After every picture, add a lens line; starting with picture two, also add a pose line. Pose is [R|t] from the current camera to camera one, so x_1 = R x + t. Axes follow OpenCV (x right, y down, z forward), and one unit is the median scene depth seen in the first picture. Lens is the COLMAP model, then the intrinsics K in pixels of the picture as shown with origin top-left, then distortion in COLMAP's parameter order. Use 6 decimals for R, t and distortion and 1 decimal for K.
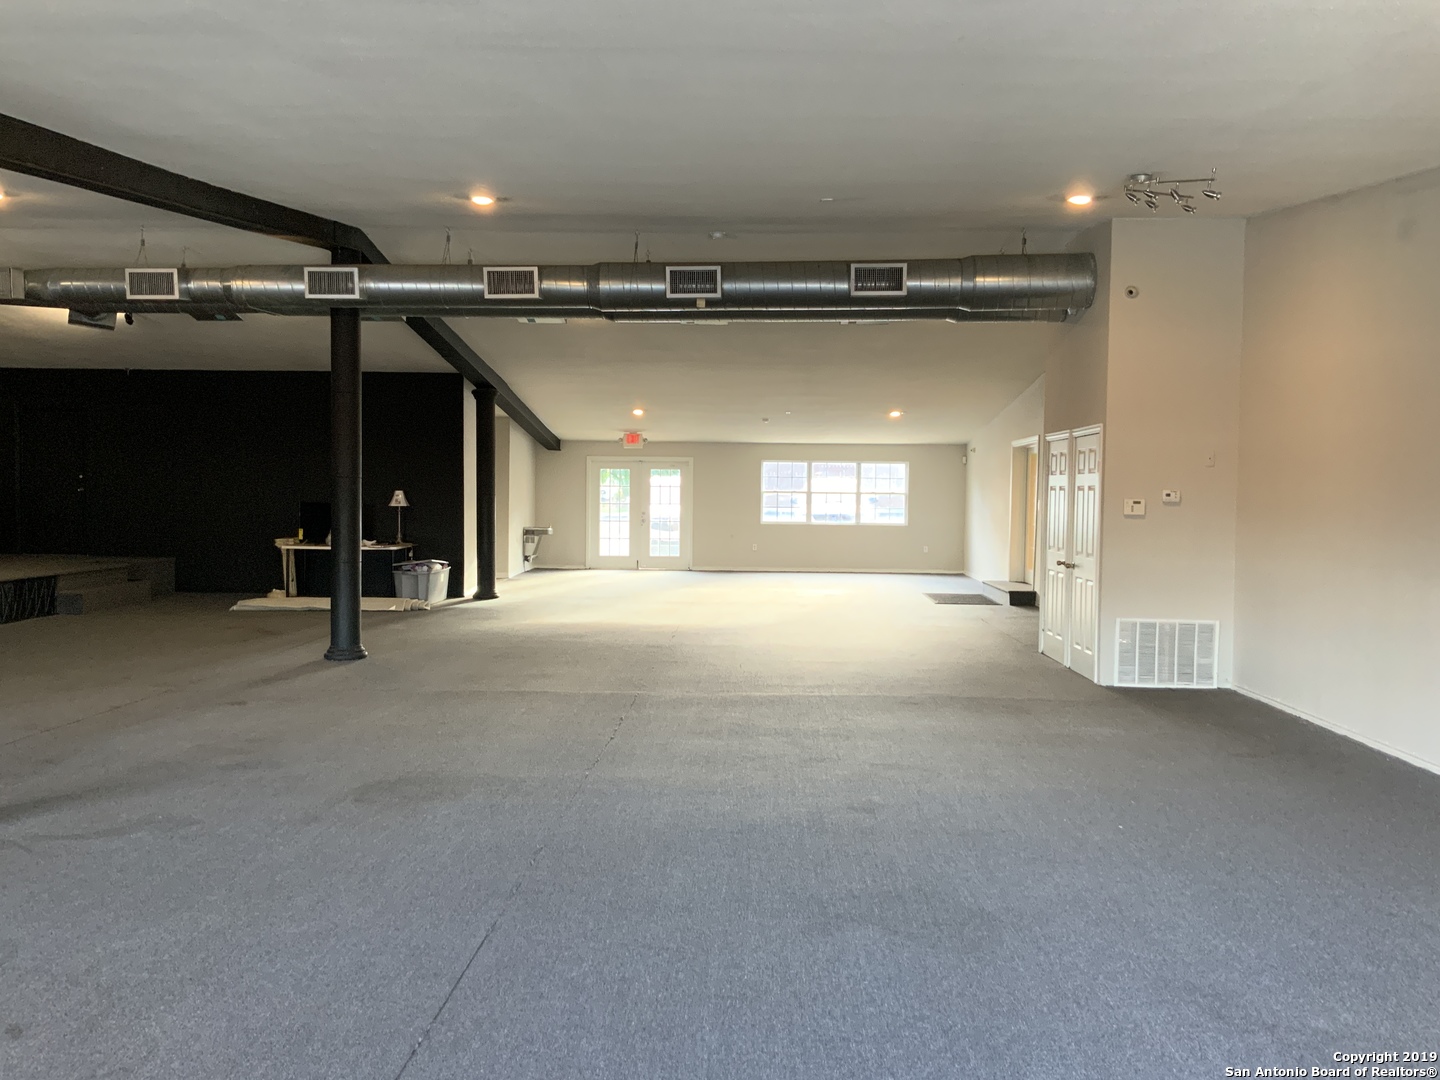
lens RADIAL K [[1195.9, 0, 713.6], [0, 1195.9, 514.9], [0, 0, 1]] dist [0.092868, -0.166082]
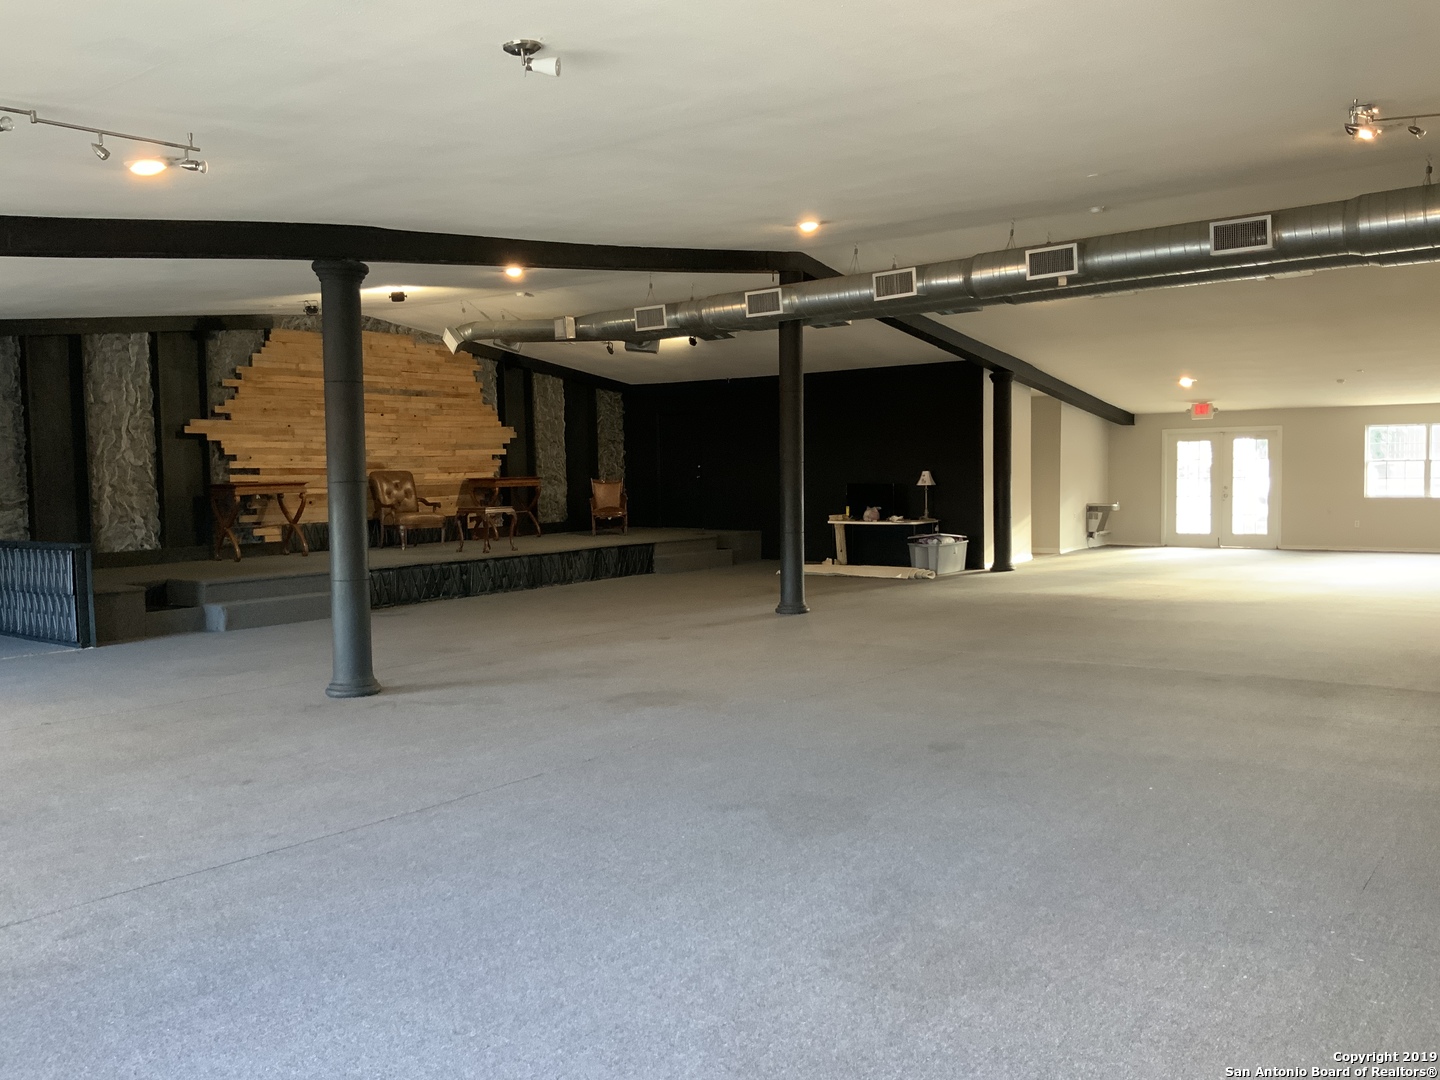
lens RADIAL K [[1195.9, 0, 706.2], [0, 1195.9, 531.3], [0, 0, 1]] dist [0.092868, -0.166082]
pose [[0.814944, 0.004530, -0.579523, 0.250110], [0.013356, 0.999557, 0.026595, 0.003613], [0.579386, -0.029414, 0.814522, -0.016043]]
